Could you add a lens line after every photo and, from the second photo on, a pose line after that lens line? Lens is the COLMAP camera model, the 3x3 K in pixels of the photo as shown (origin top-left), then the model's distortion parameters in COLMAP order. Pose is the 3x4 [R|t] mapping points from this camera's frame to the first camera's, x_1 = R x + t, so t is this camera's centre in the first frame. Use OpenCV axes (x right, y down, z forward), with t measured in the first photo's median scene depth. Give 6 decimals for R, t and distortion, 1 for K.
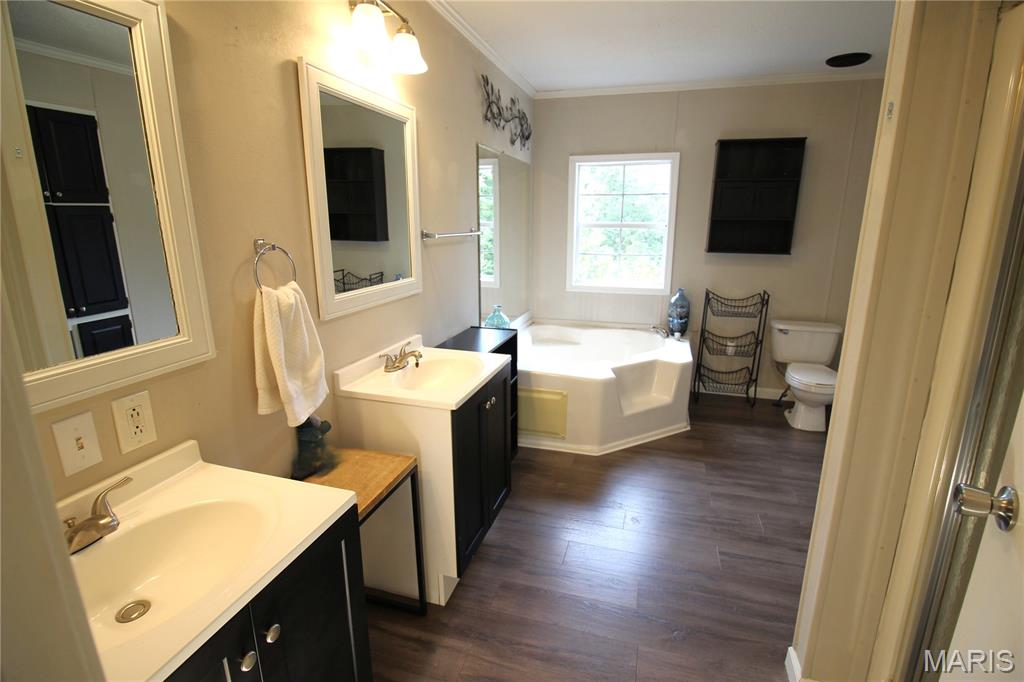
lens RADIAL K [[475.3, 0, 514.1], [0, 475.3, 337.6], [0, 0, 1]] dist [-0.011433, -0.005238]
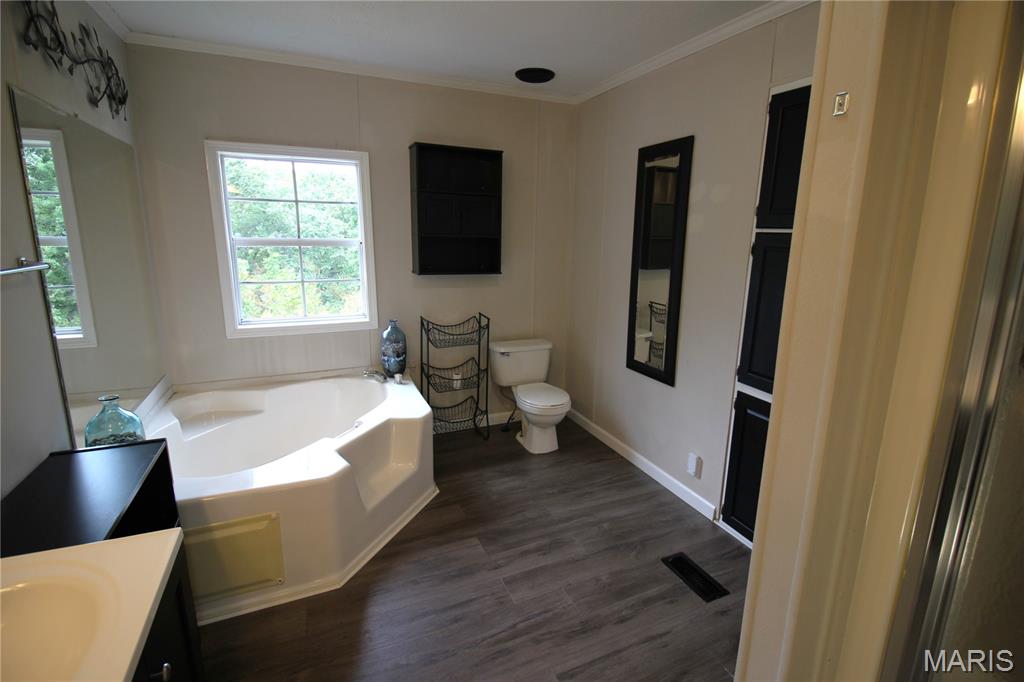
lens RADIAL K [[475.3, 0, 518.8], [0, 475.3, 333.1], [0, 0, 1]] dist [-0.011433, -0.005238]
pose [[0.746571, -0.127381, 0.652997, -0.023410], [0.145645, 0.988984, 0.026406, -0.075310], [-0.649168, 0.075392, 0.756900, 0.260778]]
